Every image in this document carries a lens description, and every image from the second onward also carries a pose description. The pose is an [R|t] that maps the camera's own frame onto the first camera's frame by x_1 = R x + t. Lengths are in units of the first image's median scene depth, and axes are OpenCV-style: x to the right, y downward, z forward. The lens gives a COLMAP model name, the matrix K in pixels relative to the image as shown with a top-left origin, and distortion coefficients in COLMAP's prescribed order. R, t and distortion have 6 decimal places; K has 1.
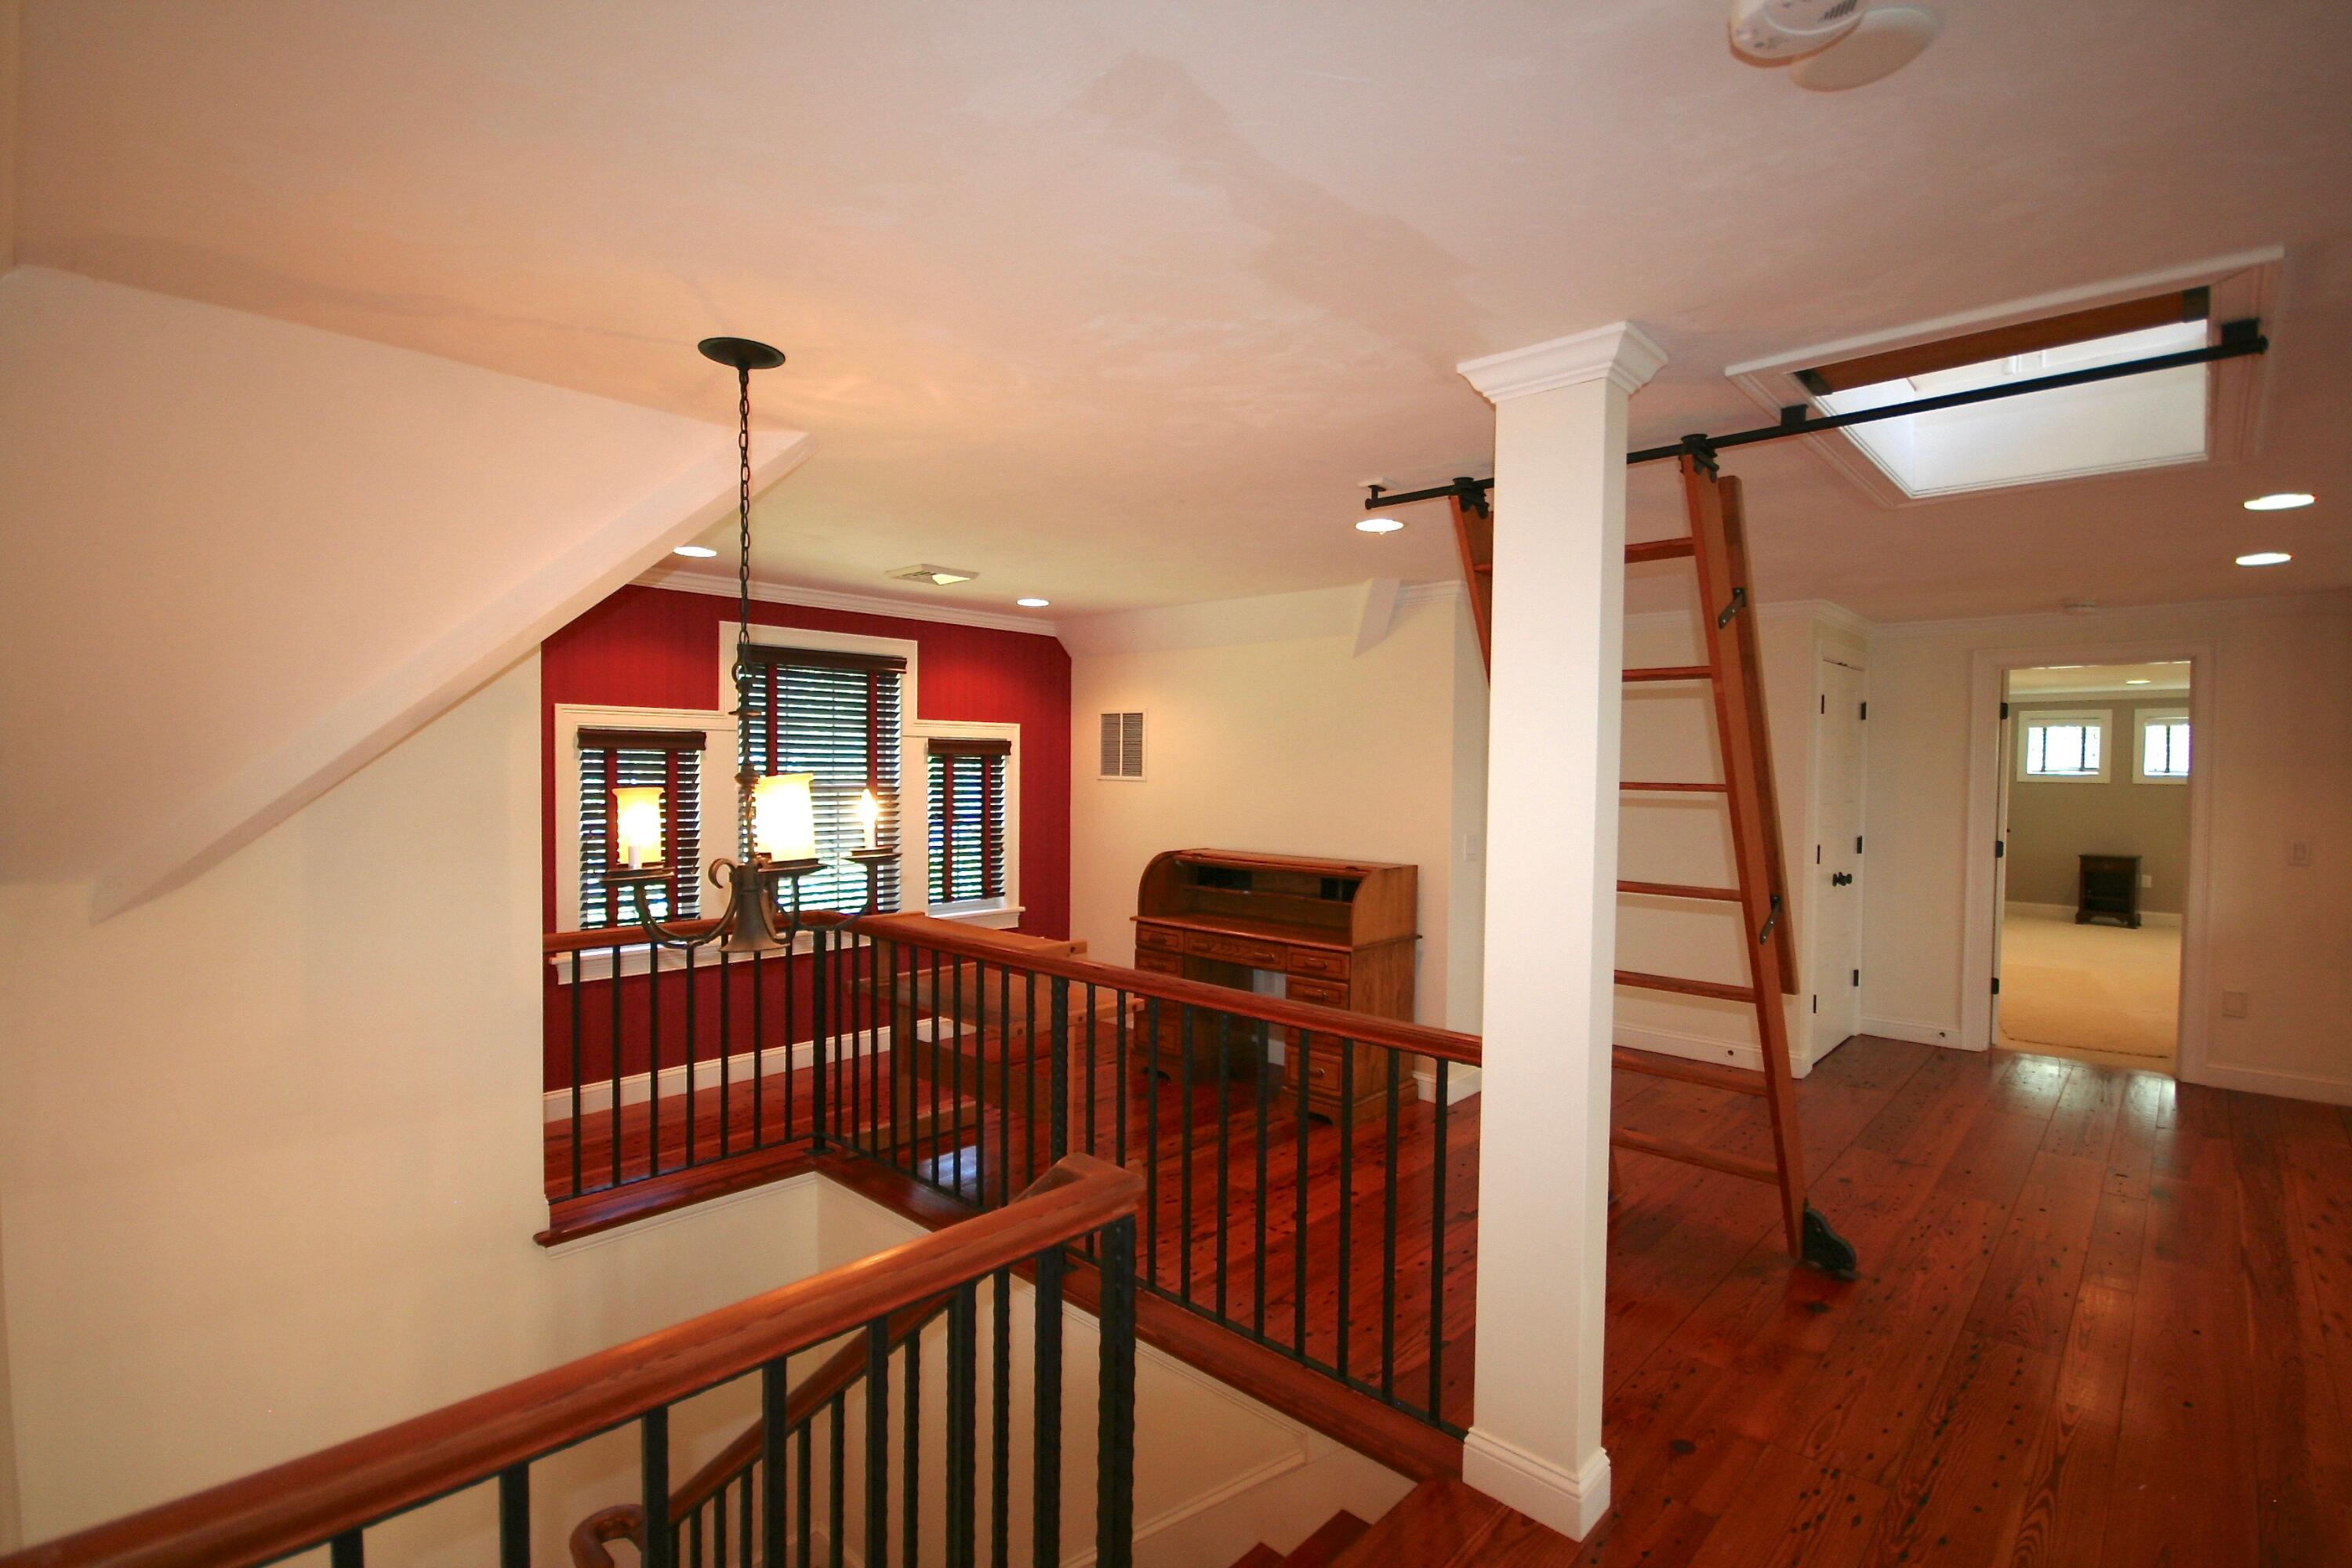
lens RADIAL K [[1087.8, 0, 1165.4], [0, 1087.8, 790.6], [0, 0, 1]] dist [0.001341, -0.000416]
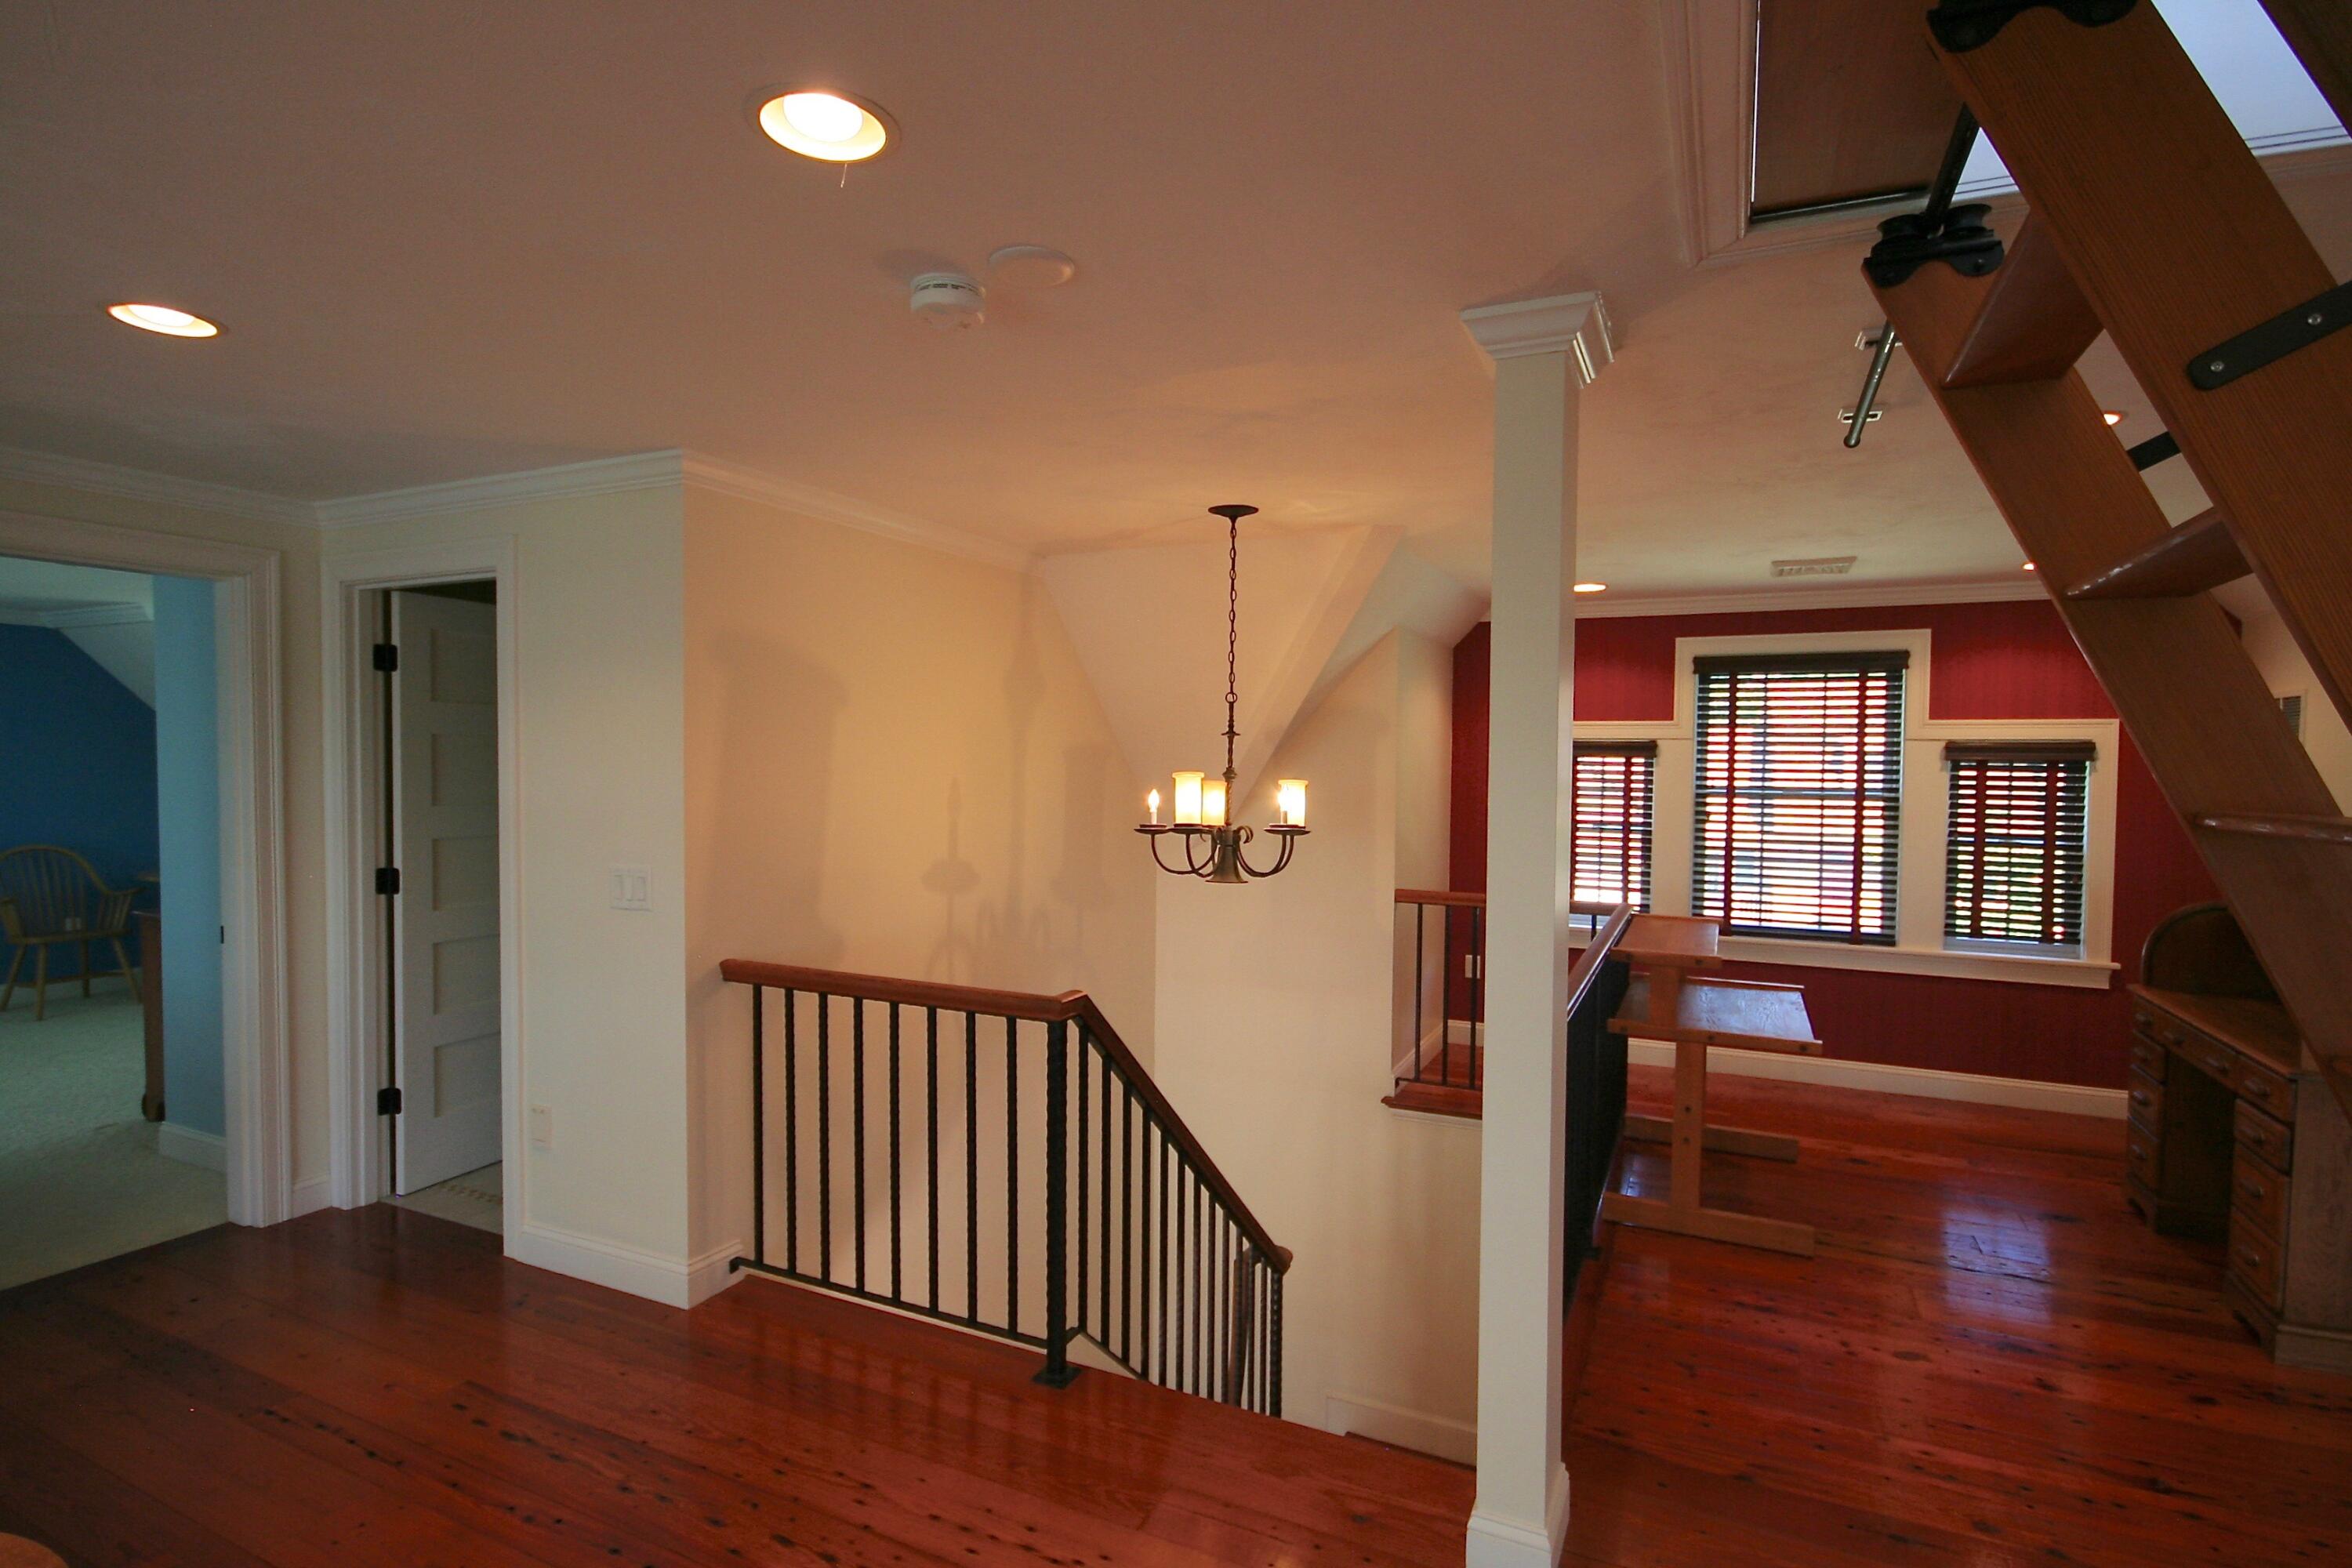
lens RADIAL K [[1137.7, 0, 1185.6], [0, 1137.7, 790.8], [0, 0, 1]] dist [-0.001335, -0.009322]
pose [[0.307398, 0.018933, -0.951393, 0.496686], [-0.028920, 0.999526, 0.010547, -0.001641], [0.951141, 0.024272, 0.307800, 0.178911]]
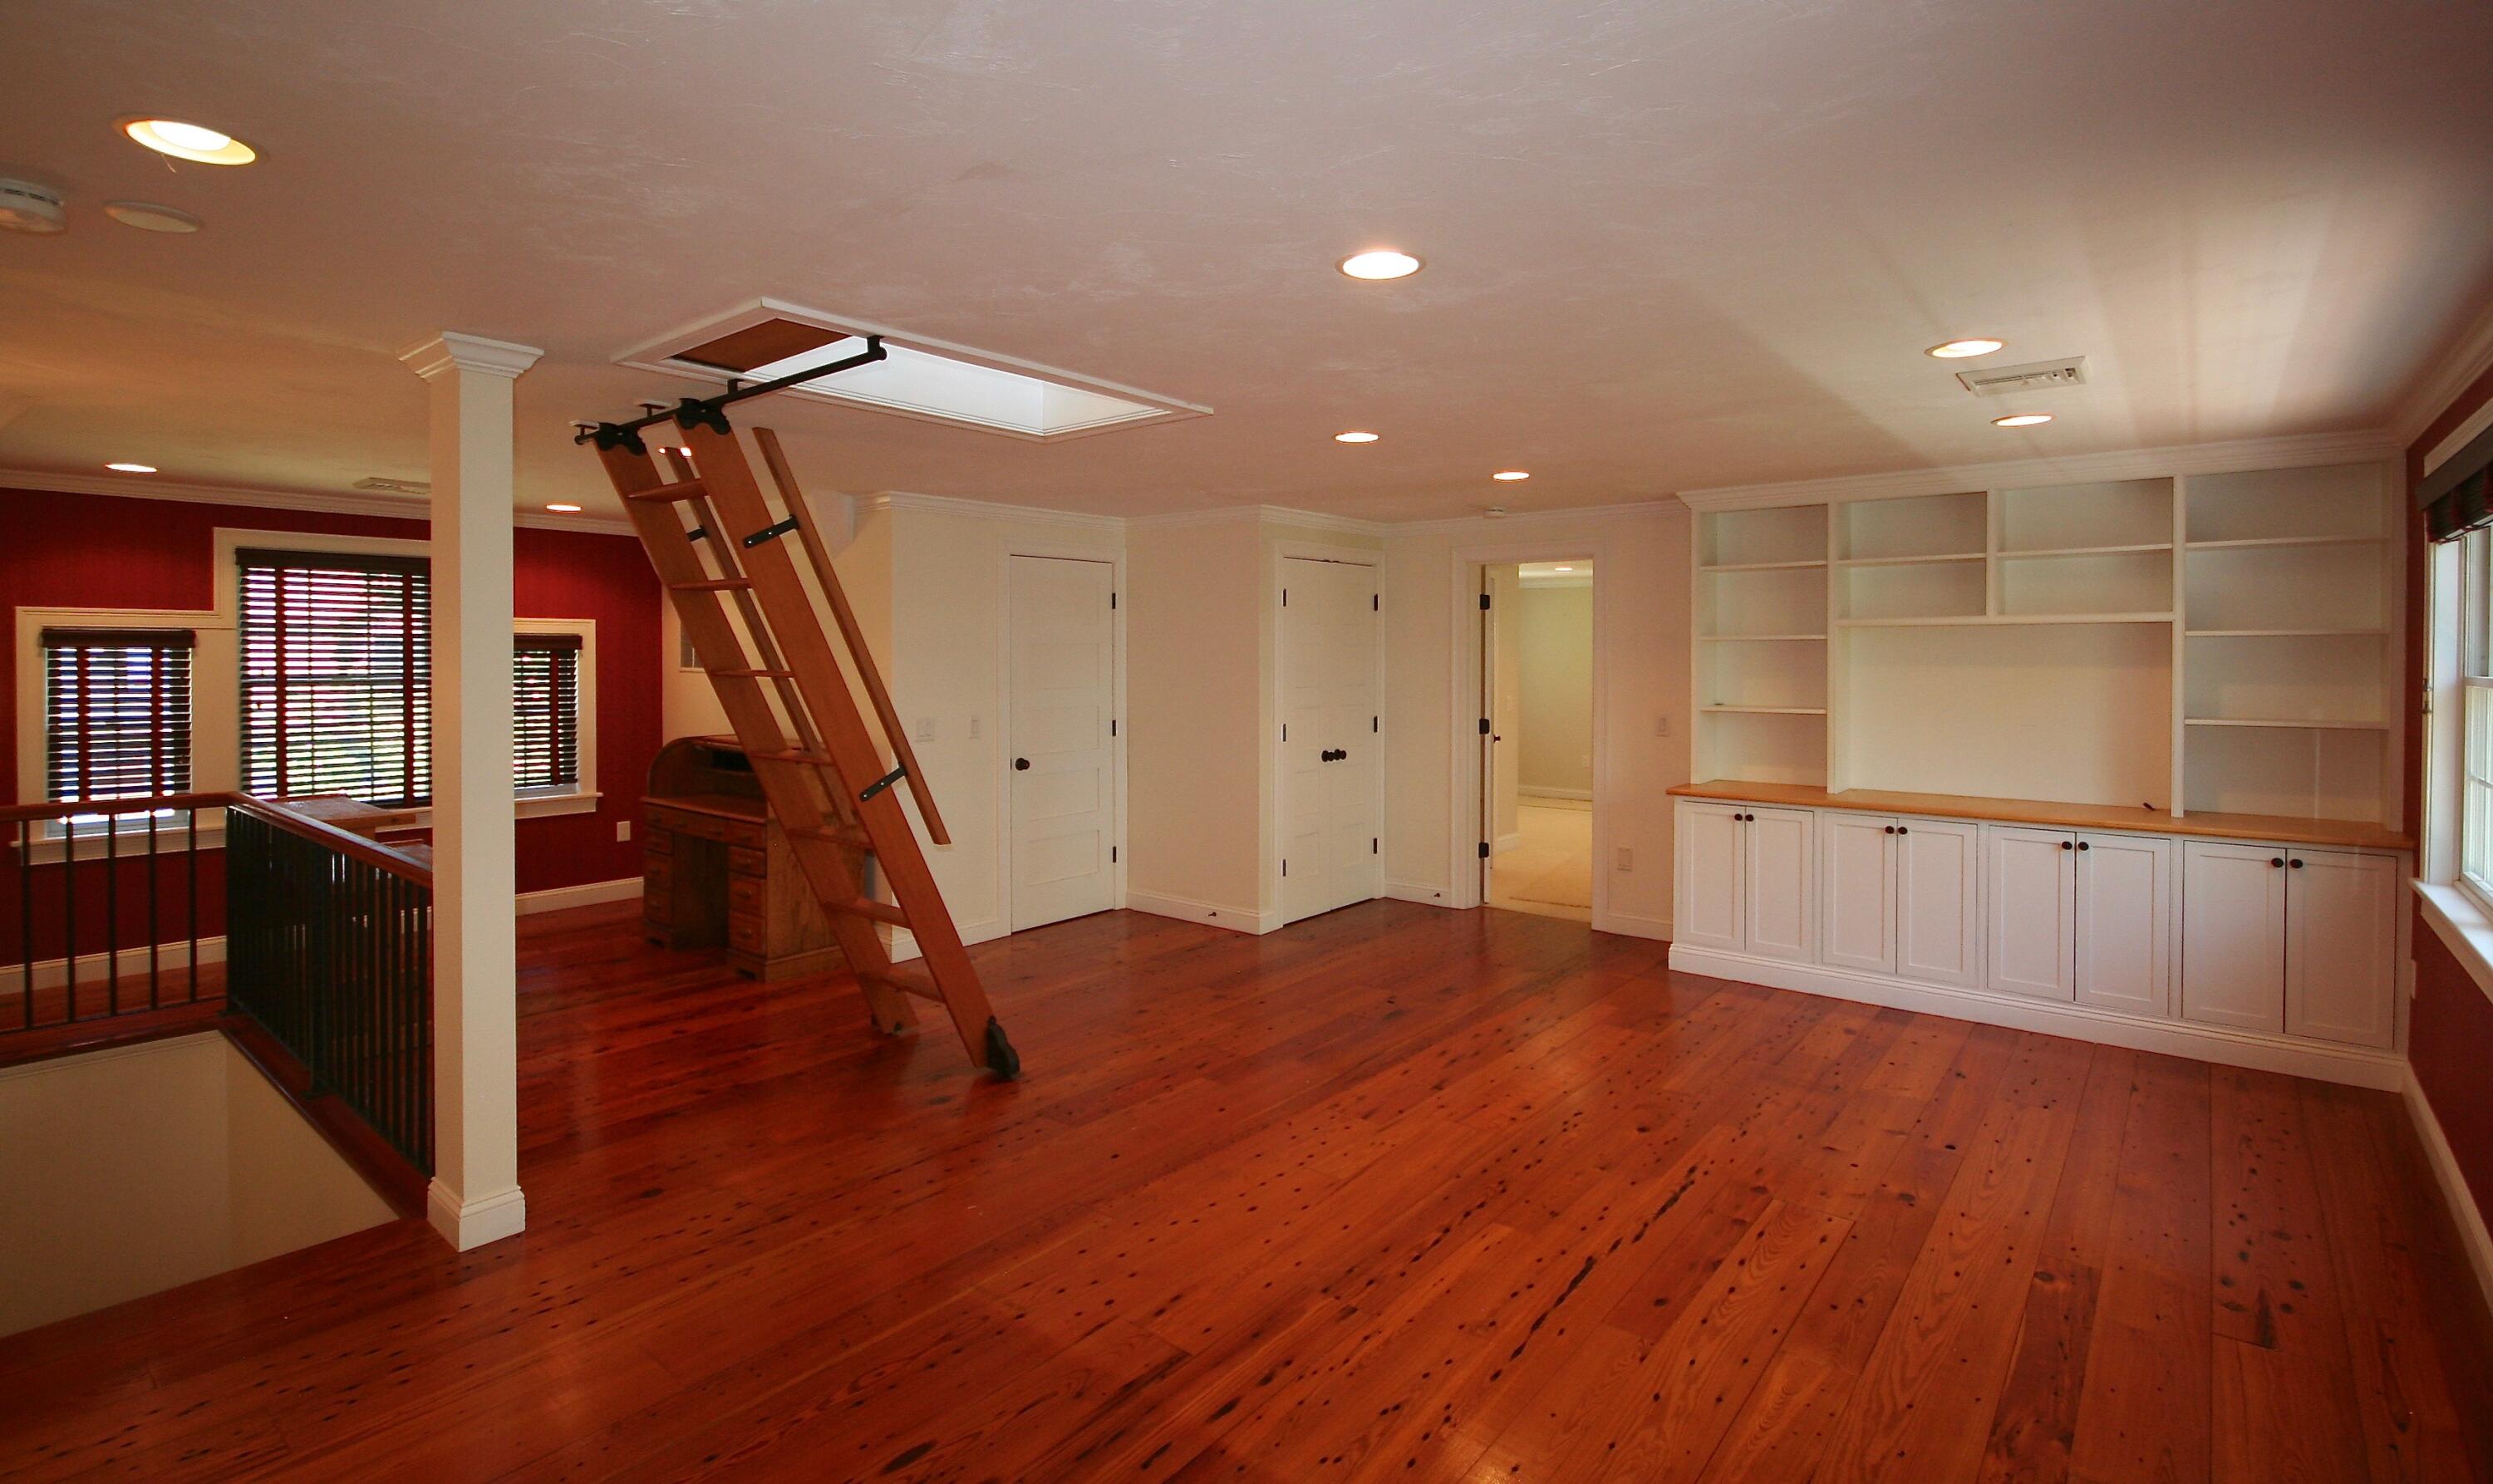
lens RADIAL K [[1143.4, 0, 1208.1], [0, 1143.4, 673.5], [0, 0, 1]] dist [-0.001060, 0.000179]
pose [[0.998544, -0.009273, 0.053144, 0.484526], [0.009574, 0.999939, -0.005425, 0.003677], [-0.053091, 0.005925, 0.998572, -0.170653]]
